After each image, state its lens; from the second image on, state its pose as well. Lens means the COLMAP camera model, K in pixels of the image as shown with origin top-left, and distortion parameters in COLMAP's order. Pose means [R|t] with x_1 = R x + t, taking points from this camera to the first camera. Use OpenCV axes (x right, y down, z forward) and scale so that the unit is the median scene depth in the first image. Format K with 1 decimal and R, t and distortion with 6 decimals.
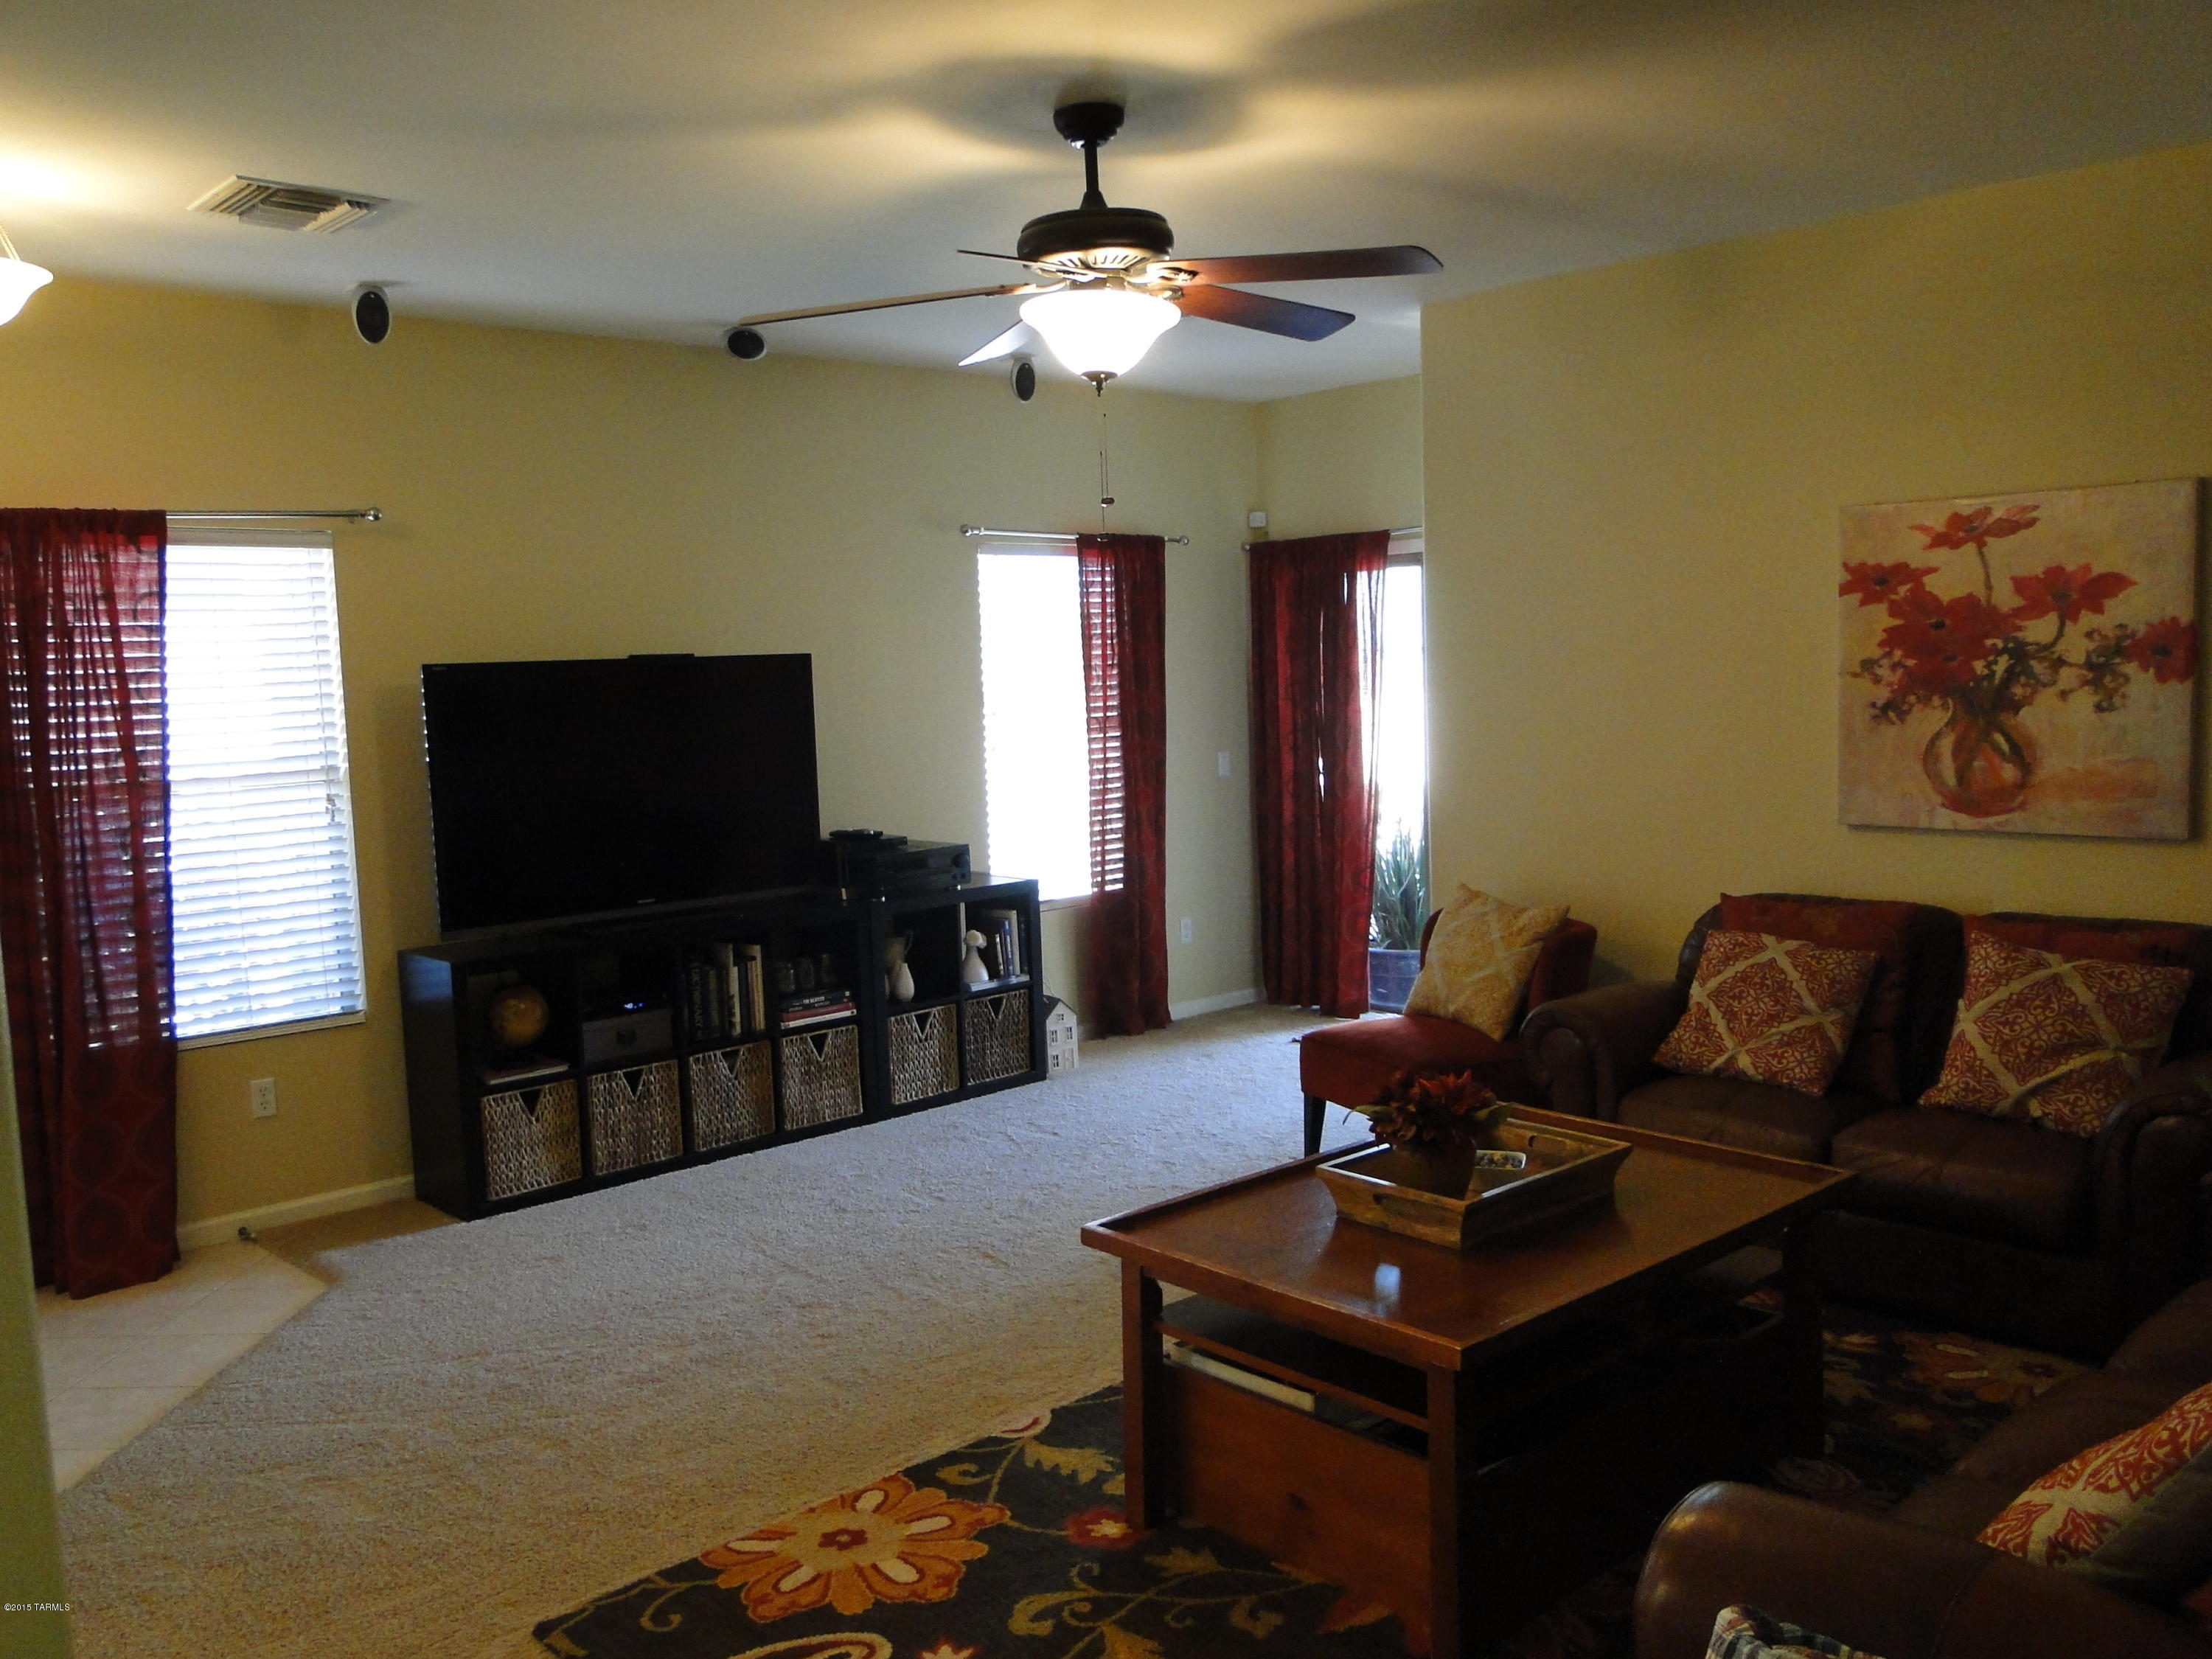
lens RADIAL K [[1826.8, 0, 1099.3], [0, 1826.8, 836.7], [0, 0, 1]] dist [0.005045, -0.006036]
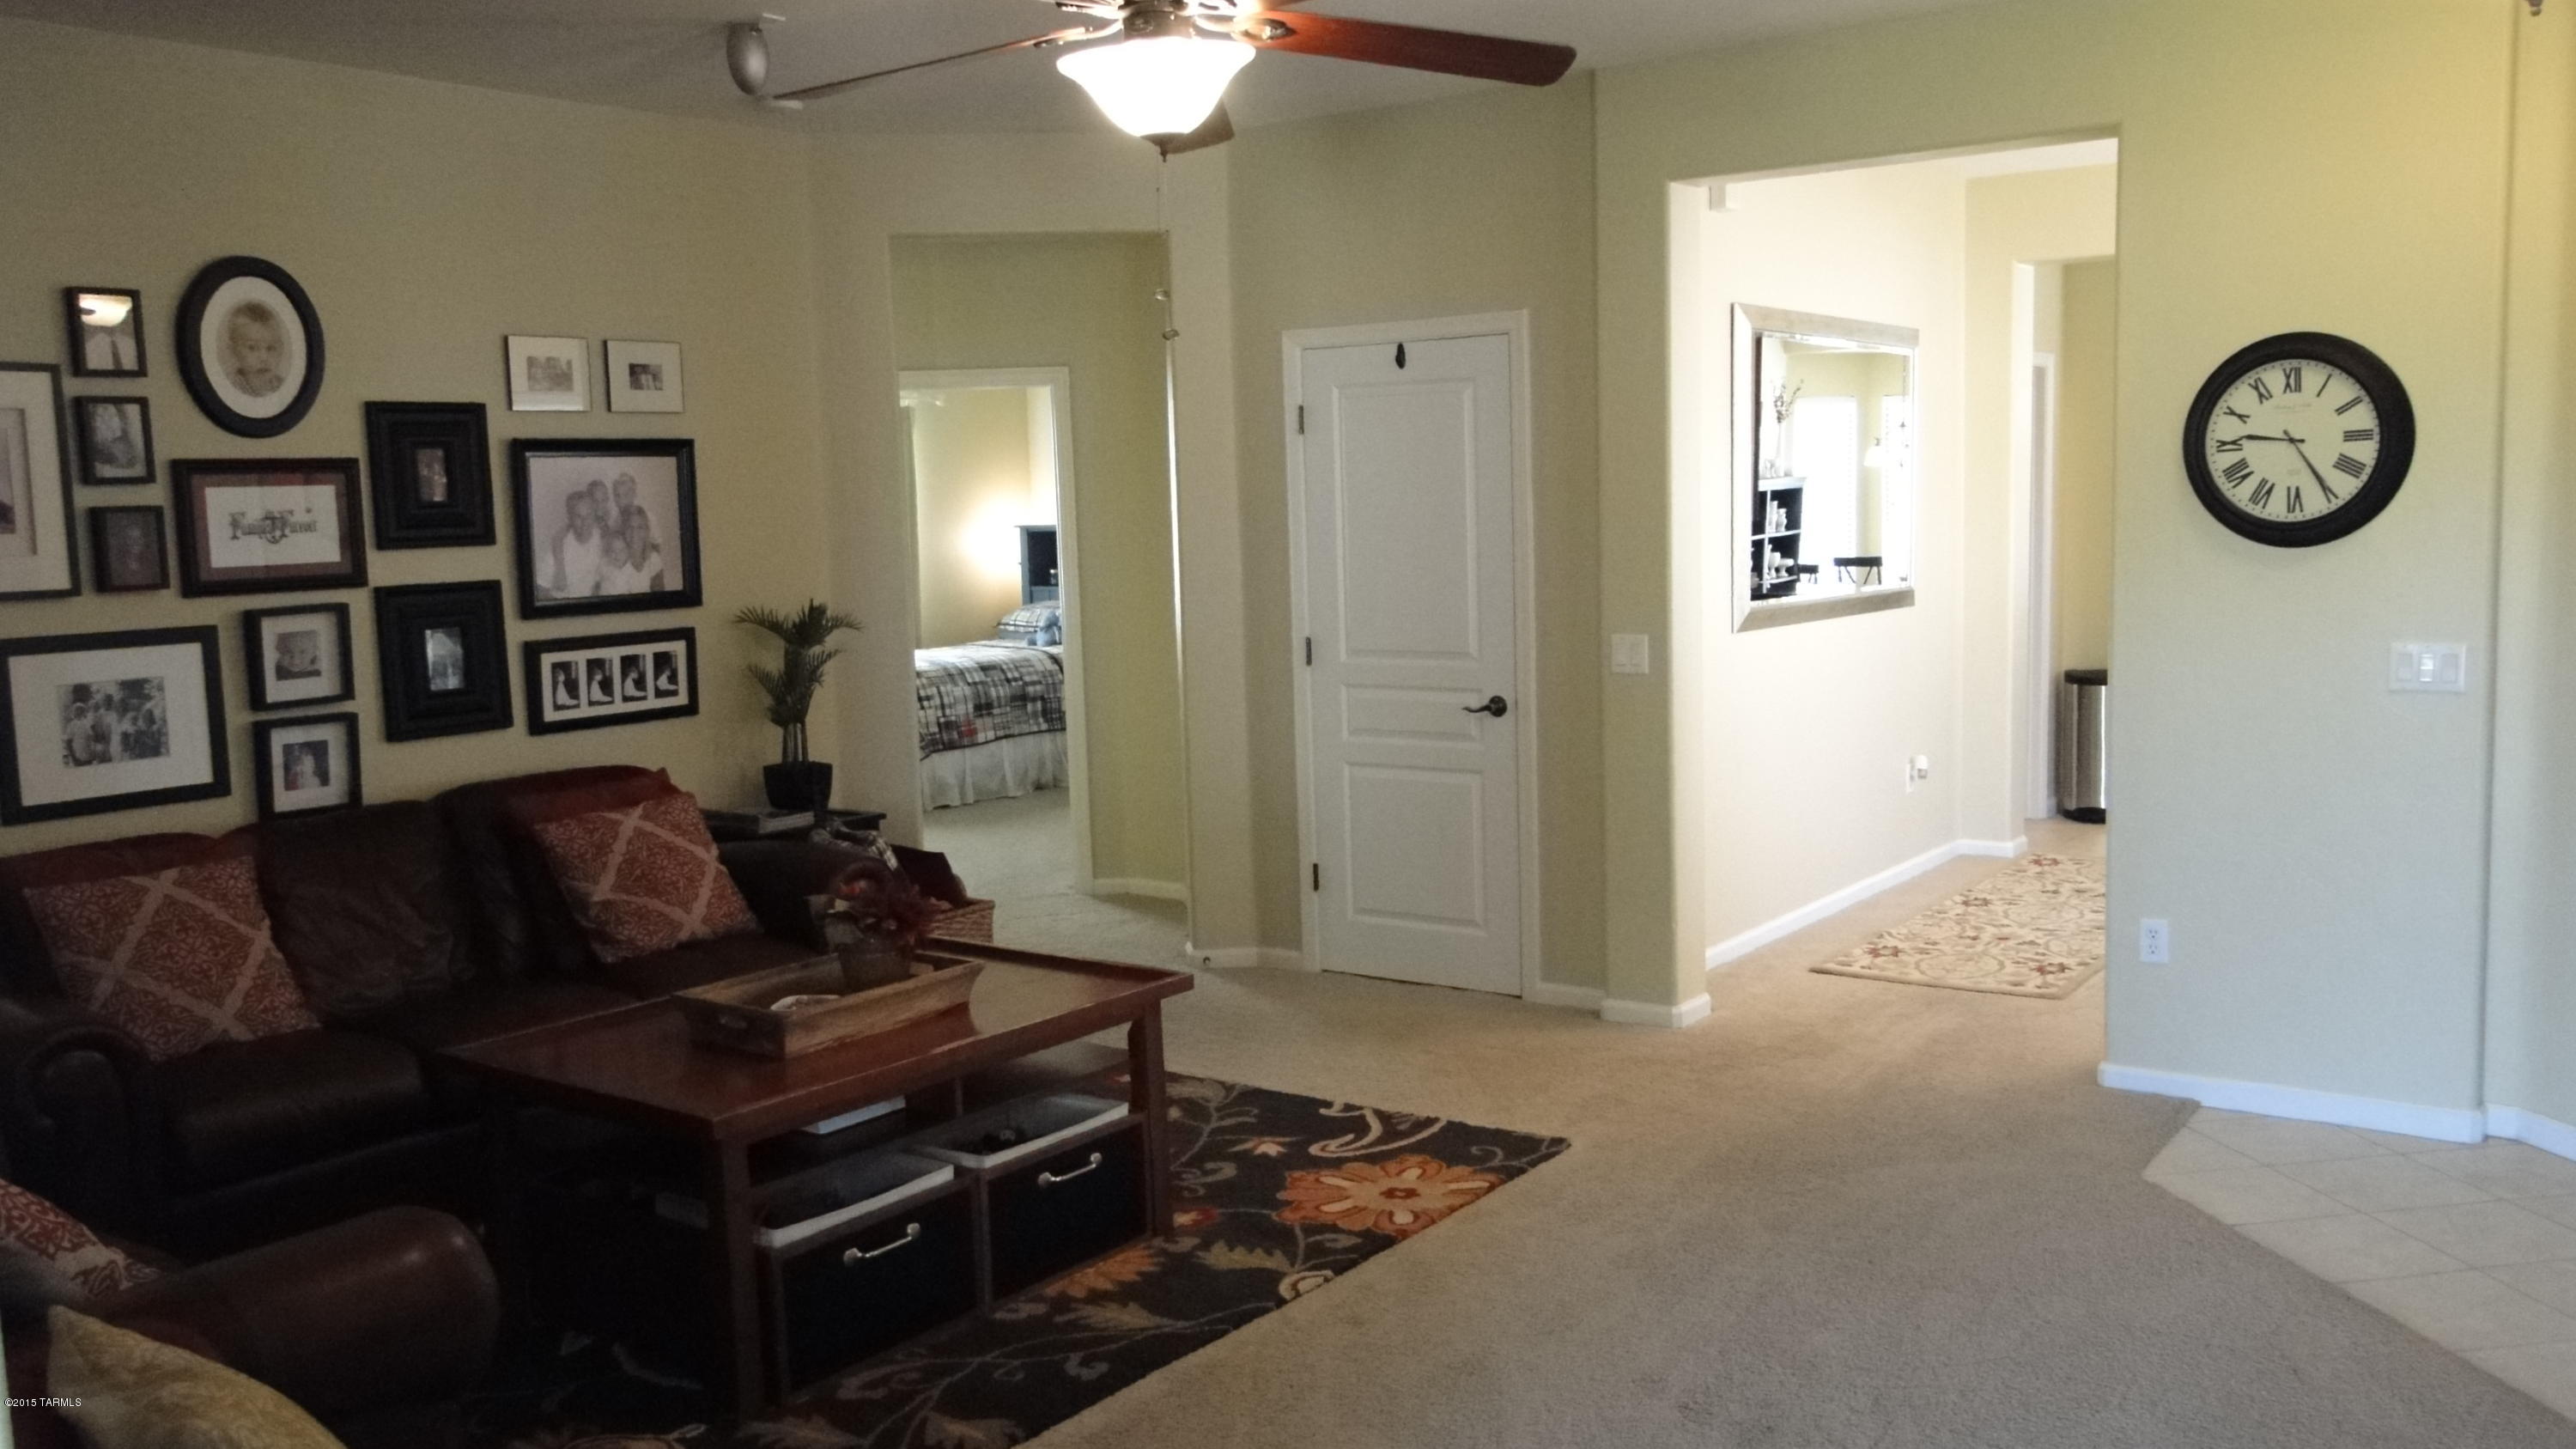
lens RADIAL K [[2076.6, 0, 1288.0], [0, 2076.6, 724.5], [0, 0, 1]] dist [0.000000, -0.001201]
pose [[-0.980024, 0.083084, -0.180692, 0.156810], [0.043364, 0.975966, 0.213563, -0.219221], [0.194093, 0.201462, -0.960073, 2.251811]]
